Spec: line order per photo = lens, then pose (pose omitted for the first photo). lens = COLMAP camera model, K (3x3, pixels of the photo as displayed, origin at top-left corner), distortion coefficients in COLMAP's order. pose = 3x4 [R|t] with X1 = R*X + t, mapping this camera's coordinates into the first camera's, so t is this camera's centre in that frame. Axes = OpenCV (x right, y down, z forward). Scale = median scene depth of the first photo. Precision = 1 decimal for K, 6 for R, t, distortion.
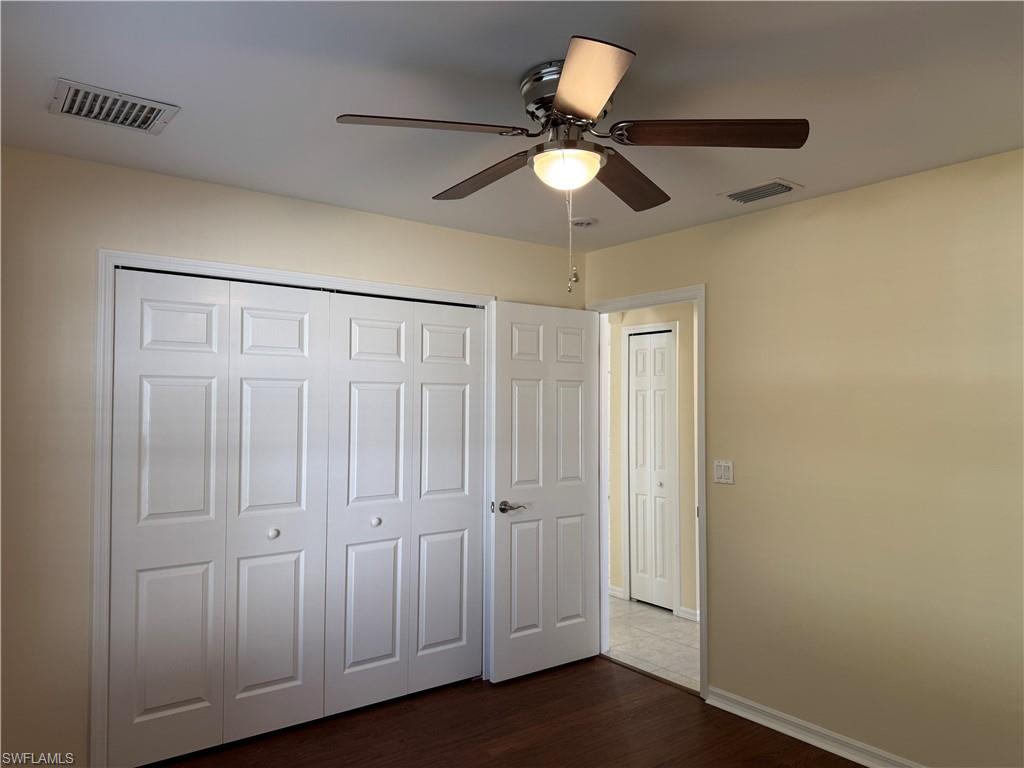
lens RADIAL K [[715.9, 0, 531.5], [0, 715.9, 381.2], [0, 0, 1]] dist [0.085300, -0.135179]
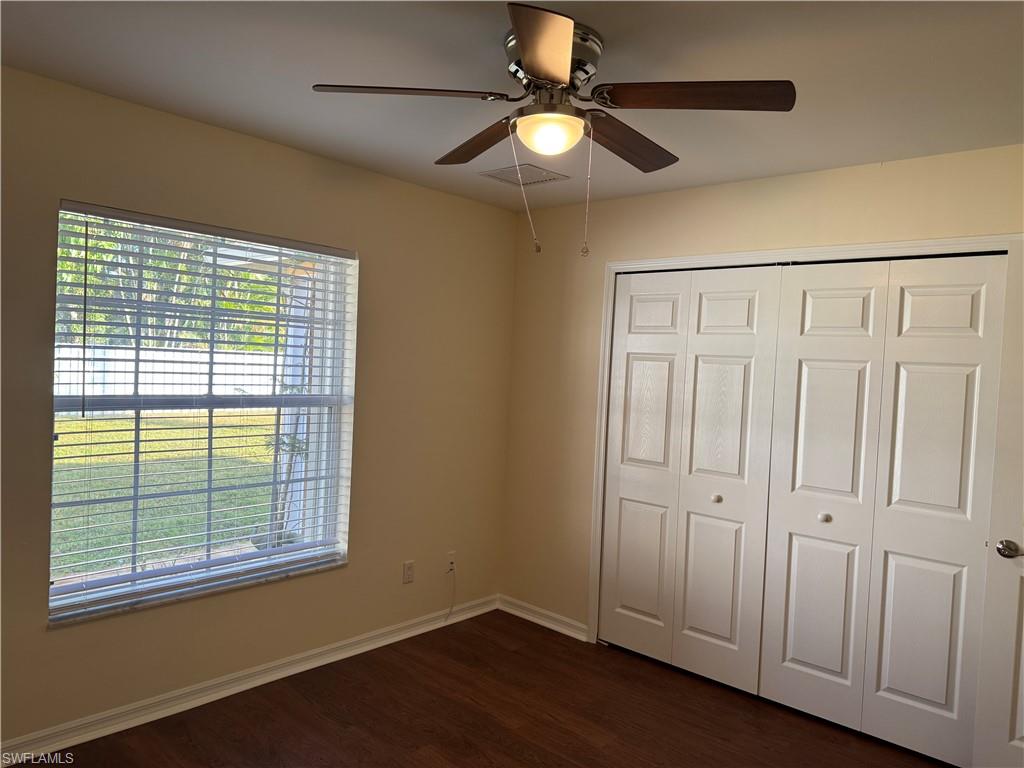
lens RADIAL K [[721.7, 0, 511.1], [0, 721.7, 388.6], [0, 0, 1]] dist [0.047774, -0.060403]
pose [[0.177196, 0.031841, -0.983660, 0.604960], [-0.022791, 0.999341, 0.028243, 0.020855], [0.983912, 0.017414, 0.177804, 0.466409]]
